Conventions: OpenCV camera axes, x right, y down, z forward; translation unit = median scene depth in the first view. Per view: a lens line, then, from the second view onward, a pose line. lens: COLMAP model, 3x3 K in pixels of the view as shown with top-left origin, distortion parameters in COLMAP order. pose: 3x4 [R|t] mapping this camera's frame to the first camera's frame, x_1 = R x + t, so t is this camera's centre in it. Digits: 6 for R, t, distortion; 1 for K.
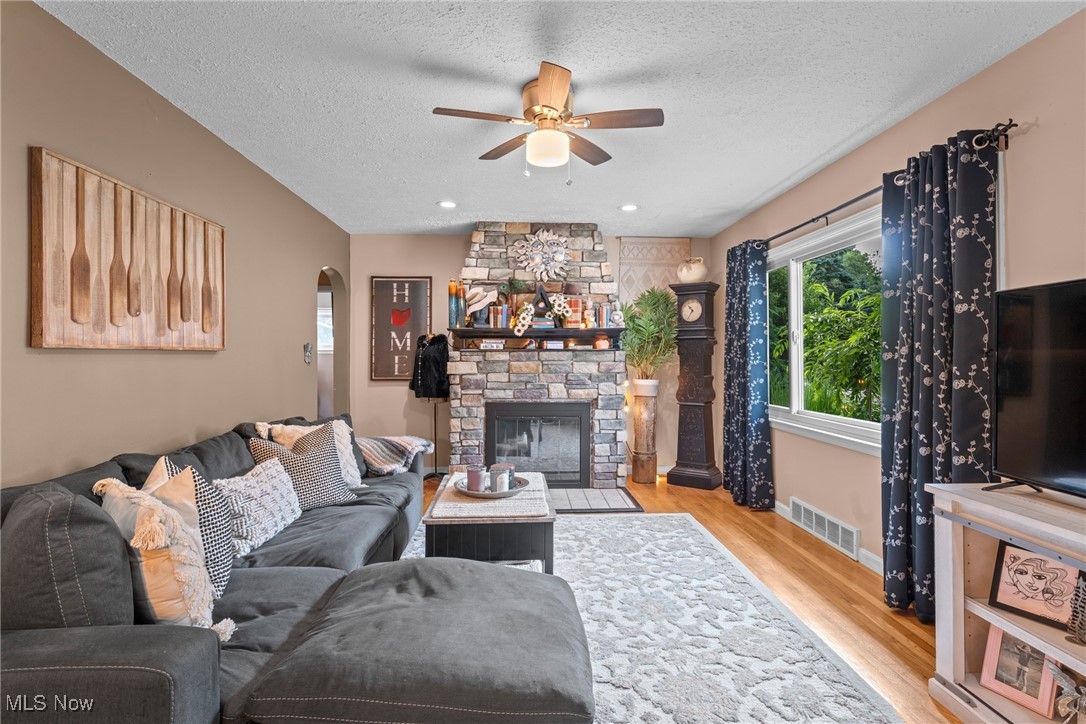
lens RADIAL K [[541.0, 0, 545.5], [0, 541.0, 349.2], [0, 0, 1]] dist [0.002499, -0.001023]
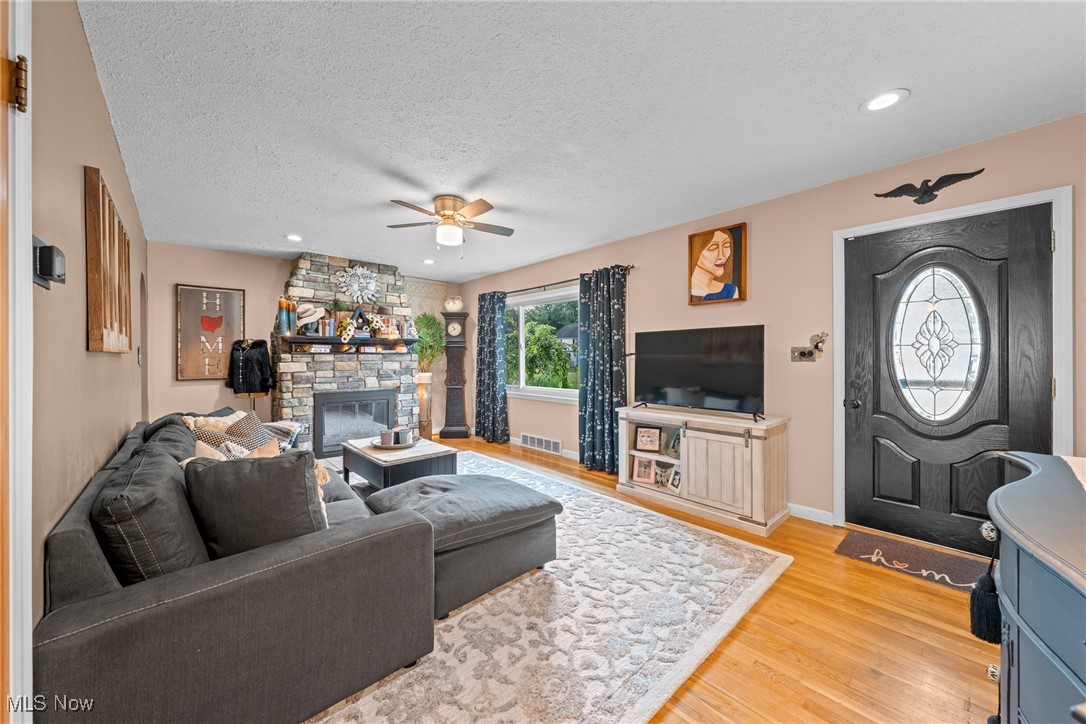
lens RADIAL K [[393.2, 0, 544.3], [0, 393.2, 357.9], [0, 0, 1]] dist [-0.002544, -0.000205]
pose [[0.769577, -0.003289, 0.638545, -0.406322], [-0.005929, 0.999907, 0.012295, -0.002521], [-0.638526, -0.013248, 0.769486, -0.104848]]
